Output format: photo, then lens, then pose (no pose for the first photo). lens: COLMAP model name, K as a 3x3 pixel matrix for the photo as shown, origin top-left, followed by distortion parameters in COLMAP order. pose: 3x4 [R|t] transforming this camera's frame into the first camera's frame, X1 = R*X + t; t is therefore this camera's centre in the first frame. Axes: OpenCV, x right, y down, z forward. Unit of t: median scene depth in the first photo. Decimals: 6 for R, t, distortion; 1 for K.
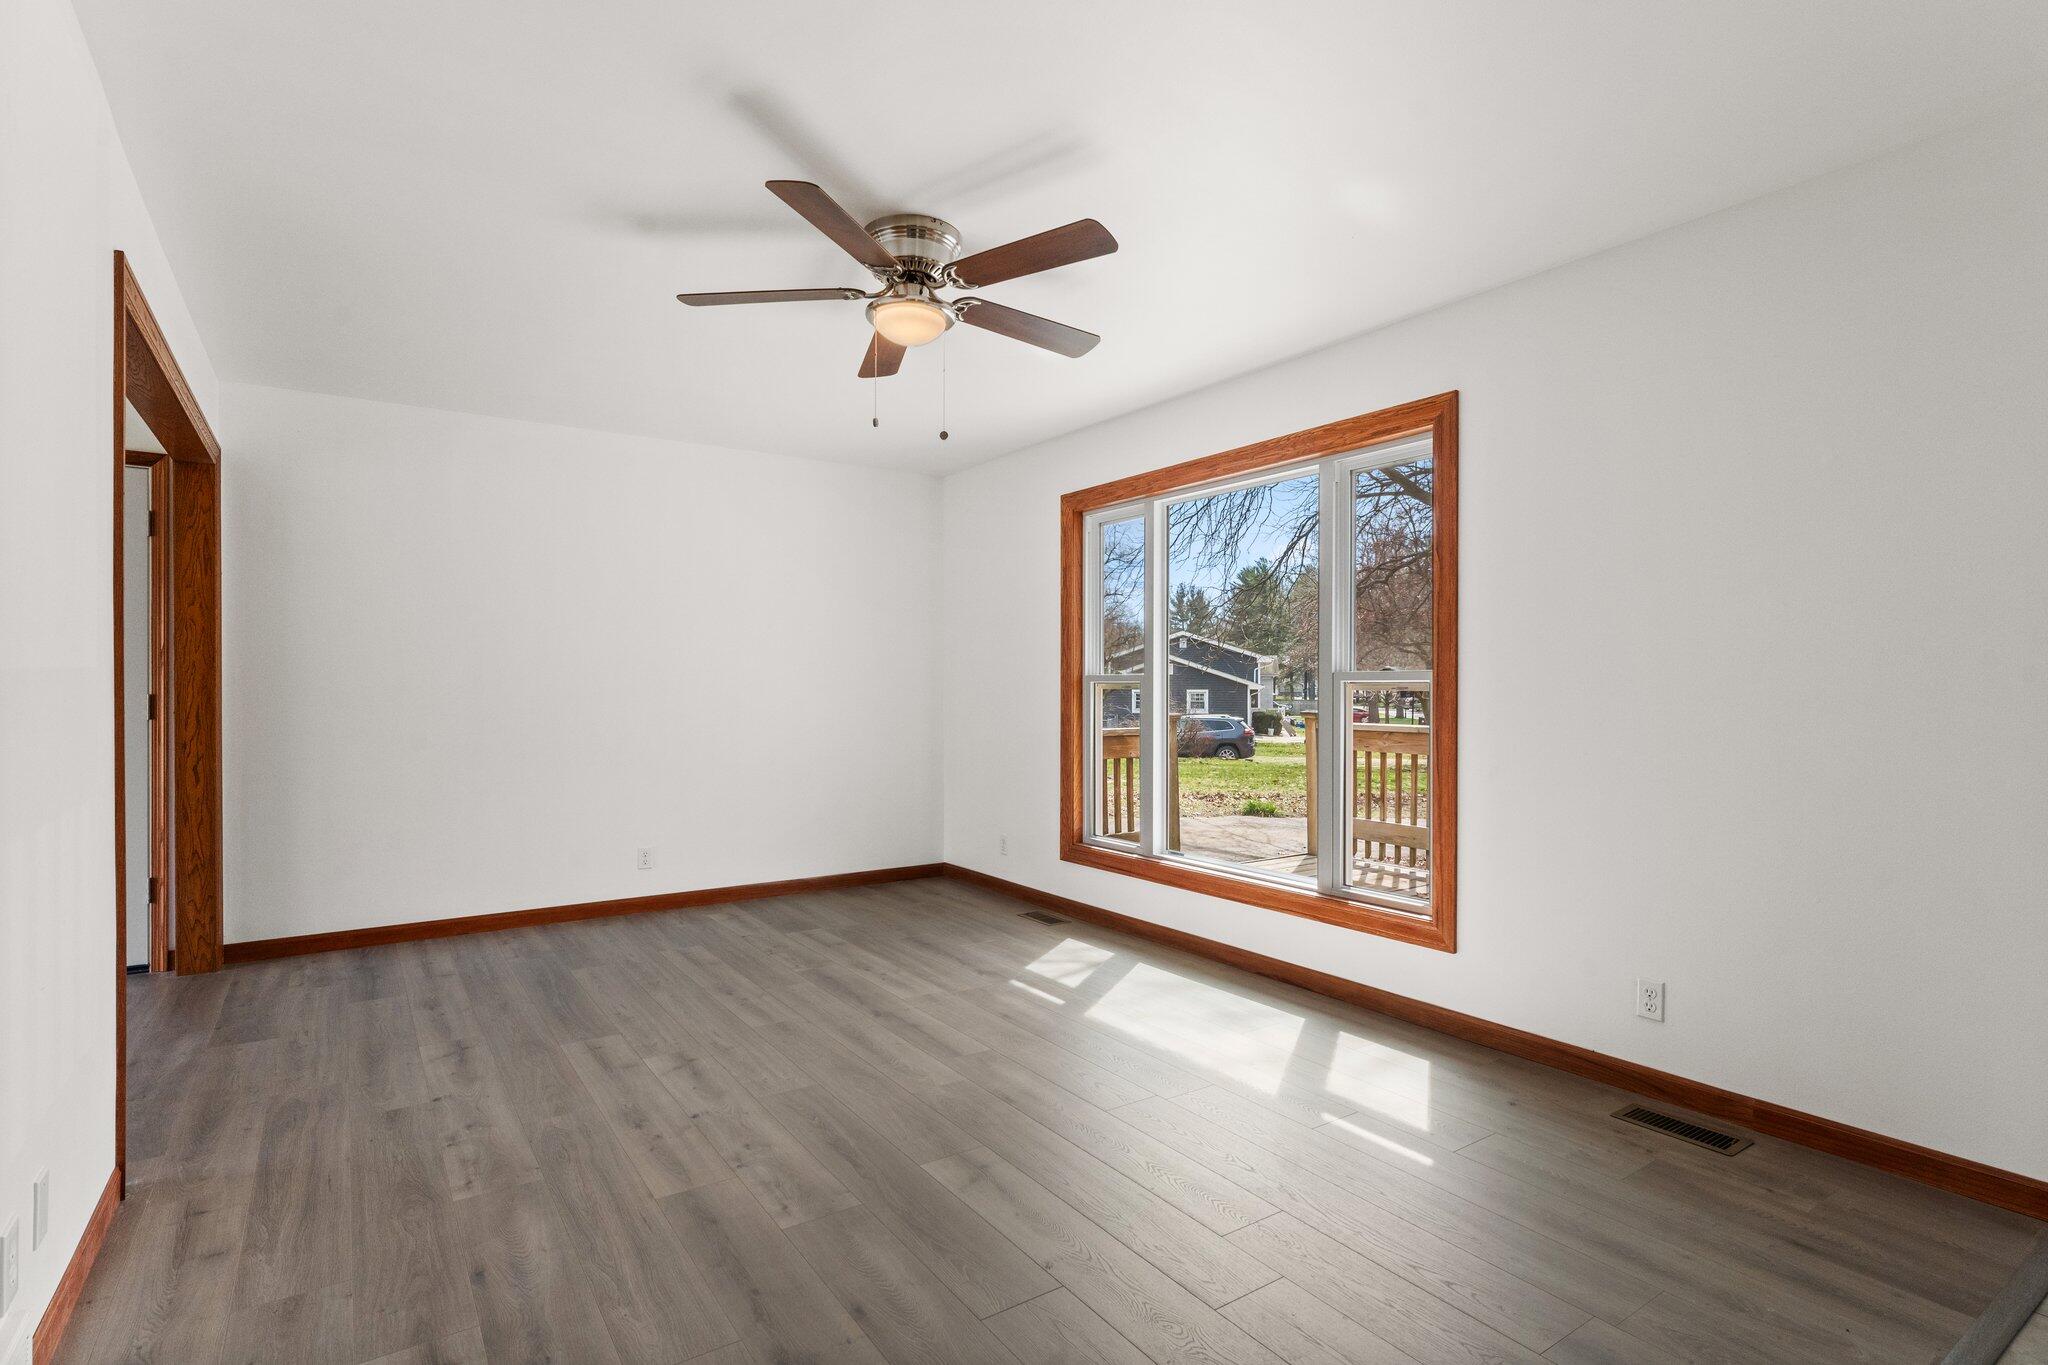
lens RADIAL K [[999.9, 0, 1030.5], [0, 999.9, 669.8], [0, 0, 1]] dist [-0.008788, -0.001386]
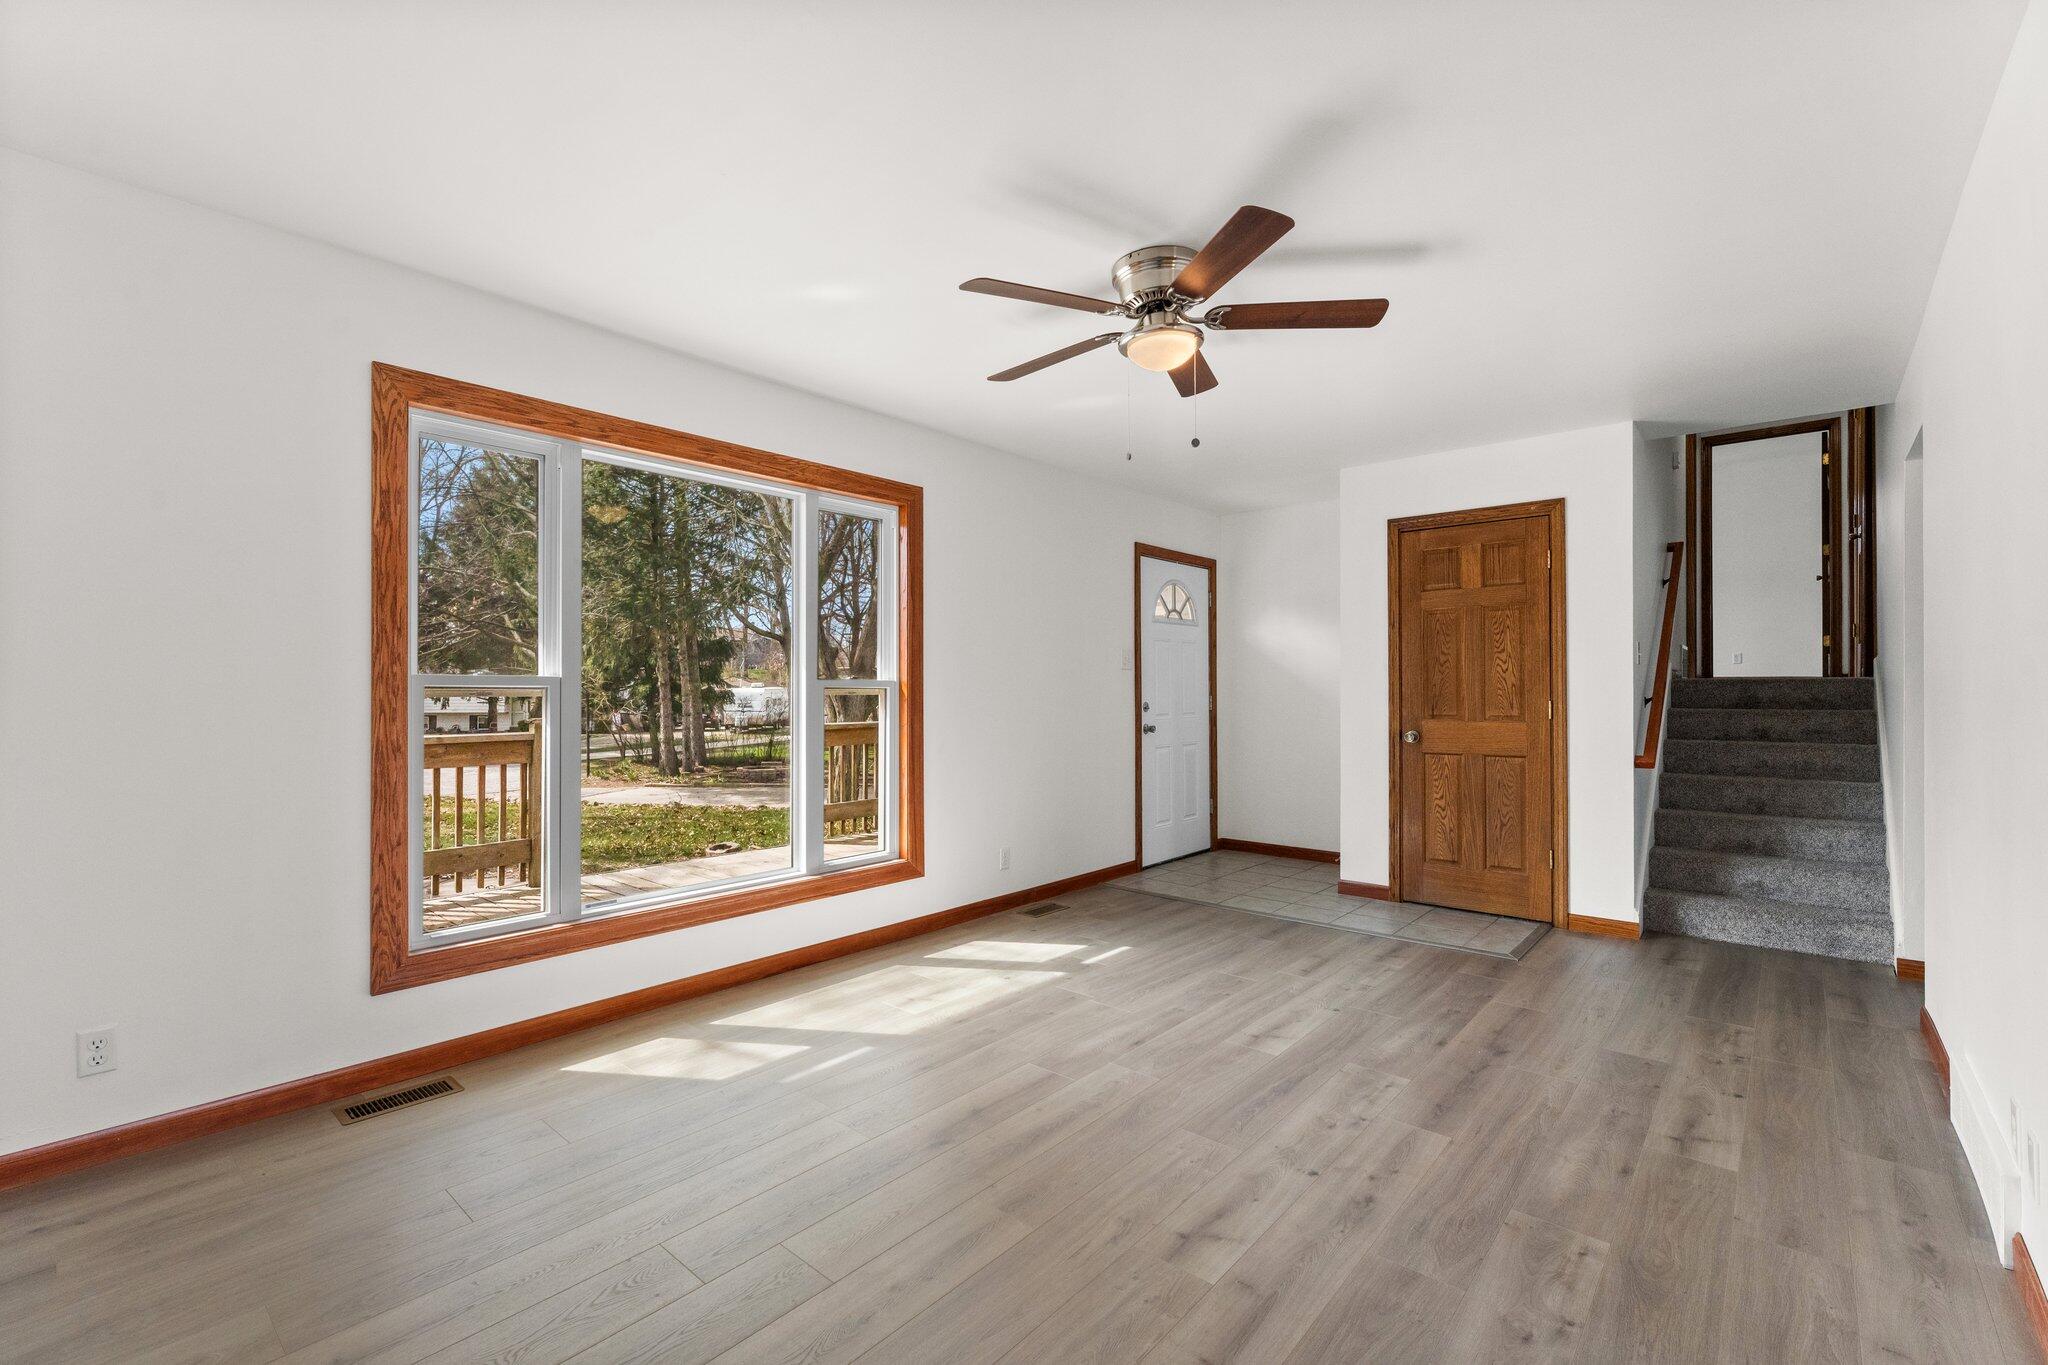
lens RADIAL K [[875.9, 0, 1008.9], [0, 875.9, 686.7], [0, 0, 1]] dist [0.000320, 0.000923]
pose [[-0.233656, -0.000384, 0.972319, -1.079427], [-0.018940, 0.999812, -0.004157, 0.014430], [-0.972135, -0.019387, -0.233619, 1.510682]]
